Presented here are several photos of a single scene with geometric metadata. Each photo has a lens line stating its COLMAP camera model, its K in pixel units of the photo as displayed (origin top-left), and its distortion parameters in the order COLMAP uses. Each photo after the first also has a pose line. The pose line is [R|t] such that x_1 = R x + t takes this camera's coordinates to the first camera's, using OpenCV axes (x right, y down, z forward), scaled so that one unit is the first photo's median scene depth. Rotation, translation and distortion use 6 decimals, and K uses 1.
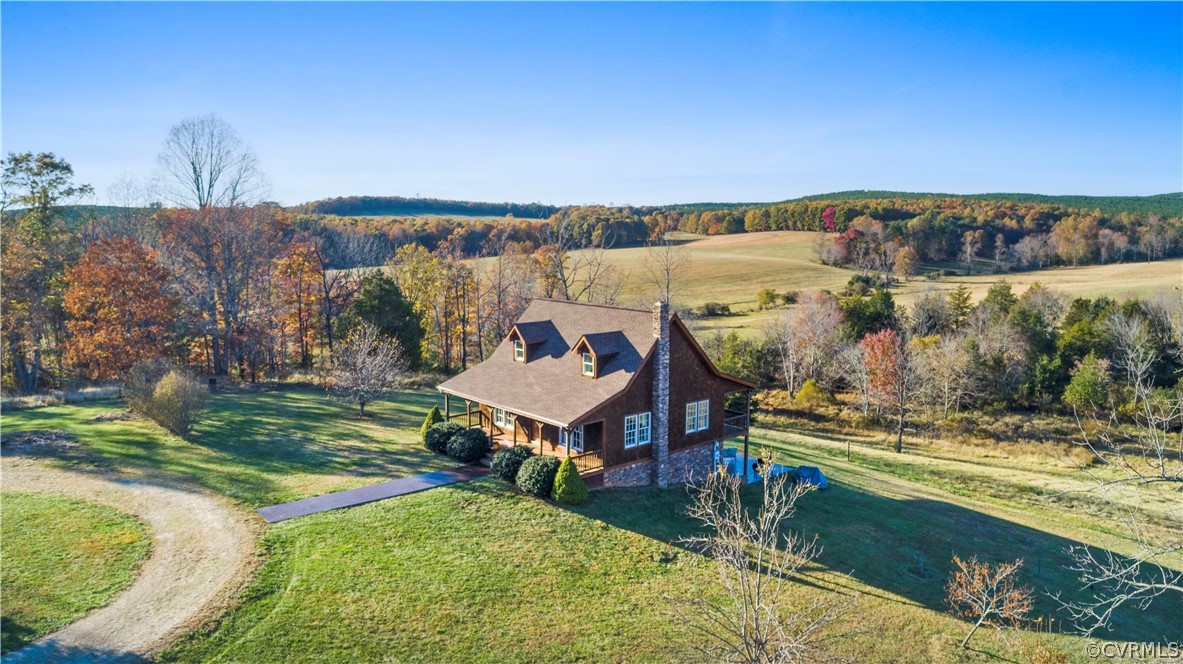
lens RADIAL K [[808.8, 0, 591.5], [0, 808.8, 332.0], [0, 0, 1]] dist [-0.003359, -0.001571]
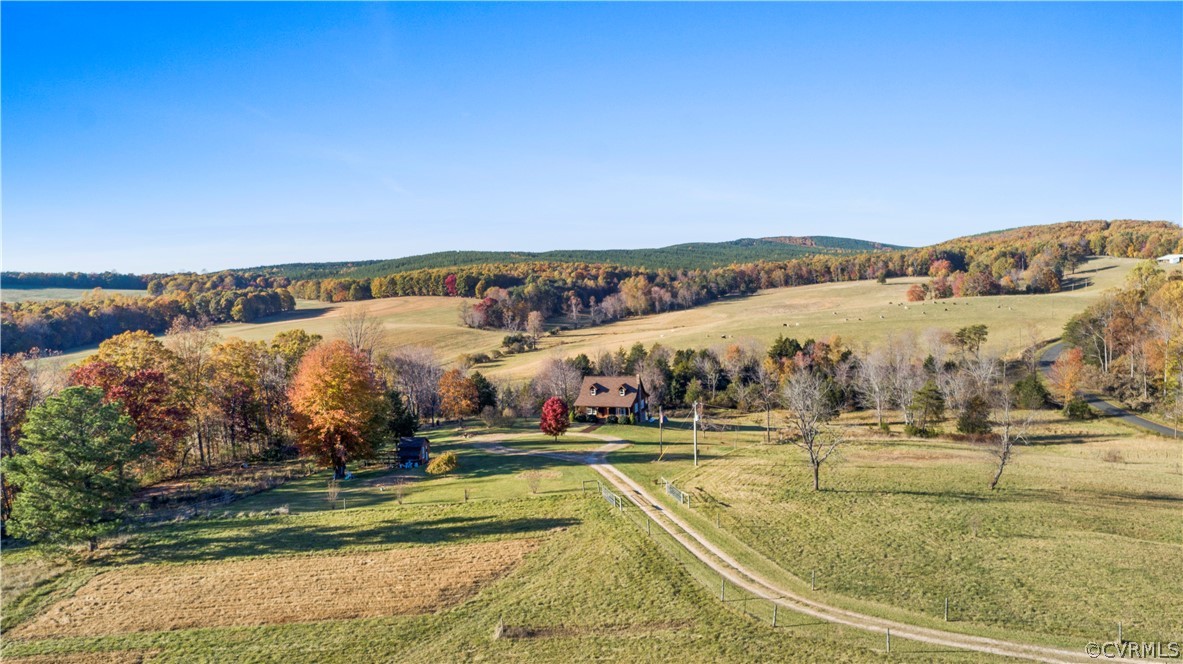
lens RADIAL K [[834.7, 0, 591.5], [0, 834.7, 332.0], [0, 0, 1]] dist [-0.004063, -0.002266]
pose [[0.872078, -0.068192, 0.484592, -0.155893], [0.099468, 0.994273, -0.039088, -0.008121], [-0.479151, 0.082289, 0.873867, -0.185723]]
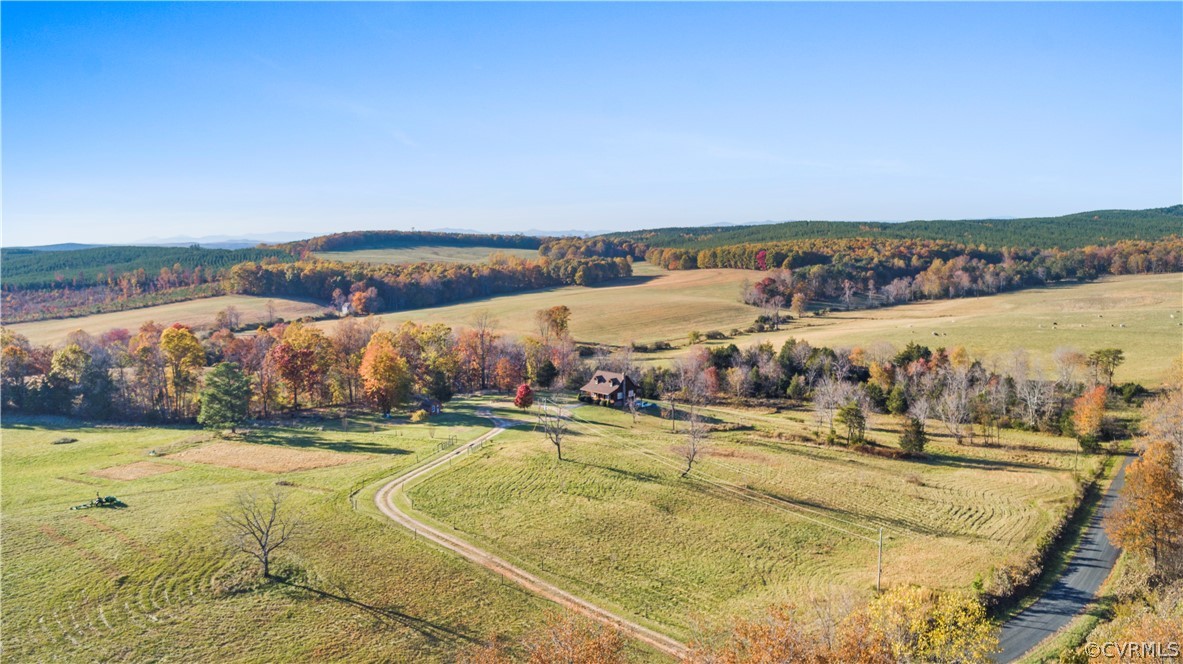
lens RADIAL K [[808.8, 0, 591.5], [0, 808.8, 332.0], [0, 0, 1]] dist [-0.003359, -0.001571]
pose [[0.999274, -0.017167, 0.034014, -0.024505], [0.017664, 0.999741, -0.014369, -0.018394], [-0.033759, 0.014960, 0.999318, -0.349627]]
